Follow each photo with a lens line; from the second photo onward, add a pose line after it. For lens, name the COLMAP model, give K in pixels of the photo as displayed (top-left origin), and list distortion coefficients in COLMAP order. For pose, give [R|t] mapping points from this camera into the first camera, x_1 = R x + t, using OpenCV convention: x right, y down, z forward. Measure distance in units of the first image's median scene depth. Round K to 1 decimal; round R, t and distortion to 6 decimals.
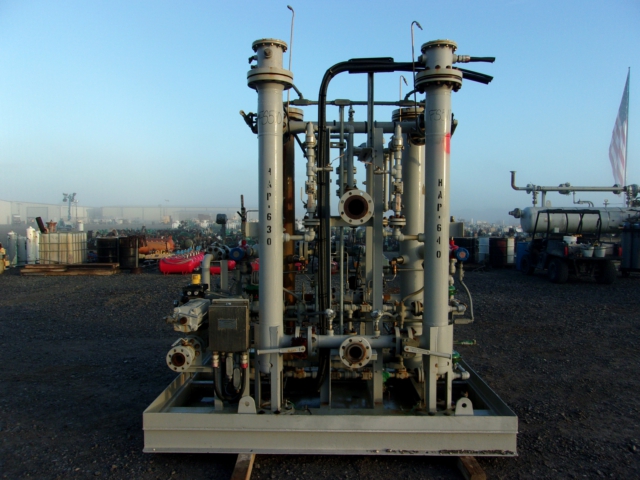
lens RADIAL K [[507.5, 0, 320.0], [0, 507.5, 240.0], [0, 0, 1]] dist [-0.040897, 0.092465]
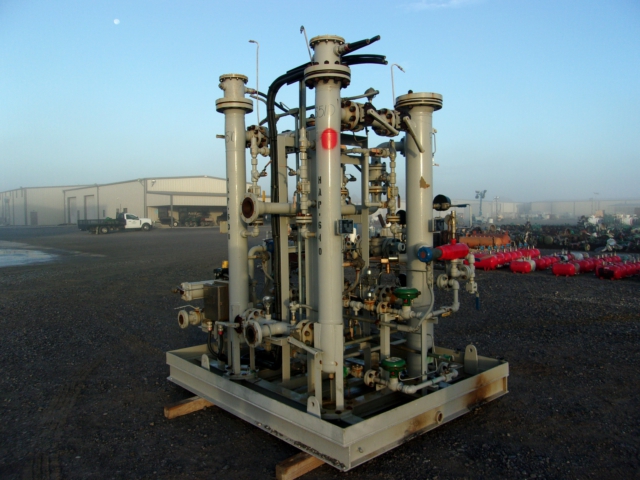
lens RADIAL K [[510.7, 0, 310.2], [0, 510.7, 245.2], [0, 0, 1]] dist [-0.002329, 0.001139]
pose [[0.663824, 0.025411, -0.747457, 0.575299], [-0.011382, 0.999650, 0.023877, -0.005214], [0.747802, -0.007342, 0.663881, 0.185328]]
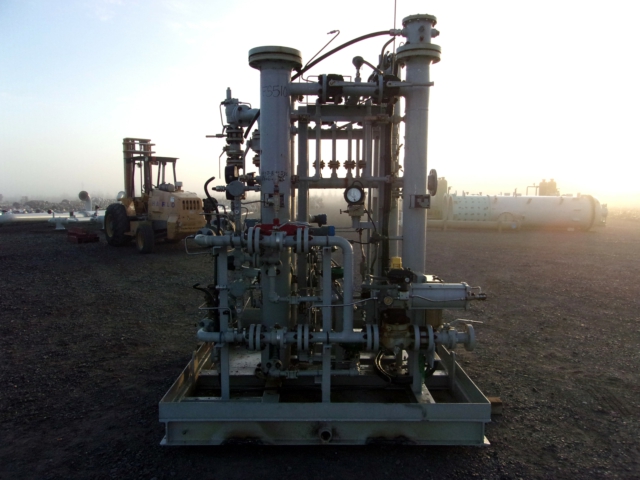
lens RADIAL K [[507.5, 0, 320.0], [0, 507.5, 240.0], [0, 0, 1]] dist [-0.040897, 0.092465]
pose [[-0.013280, -0.101922, 0.994704, -0.688095], [0.042286, 0.993844, 0.102399, -0.033859], [-0.999017, 0.043422, -0.008888, 0.724646]]
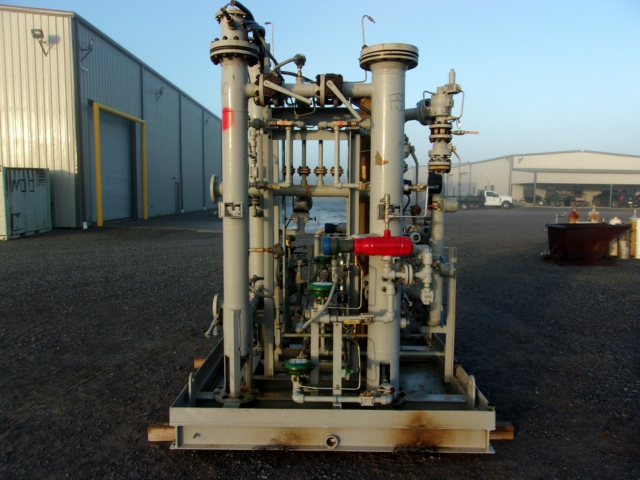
lens RADIAL K [[507.5, 0, 320.0], [0, 507.5, 240.0], [0, 0, 1]] dist [-0.040897, 0.092465]
pose [[-0.011241, 0.082809, -0.996502, 0.720711], [-0.050372, 0.995253, 0.083274, -0.030716], [0.998667, 0.051132, -0.007017, 0.702301]]
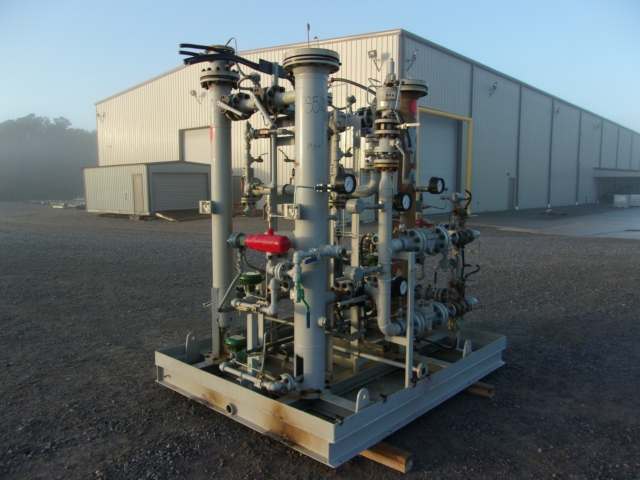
lens RADIAL K [[503.8, 0, 319.3], [0, 503.8, 246.3], [0, 0, 1]] dist [0.005176, 0.014783]
pose [[-0.667441, 0.075728, -0.740803, 0.577002], [-0.040448, 0.989660, 0.137609, -0.060147], [0.743564, 0.121810, -0.657476, 1.175206]]
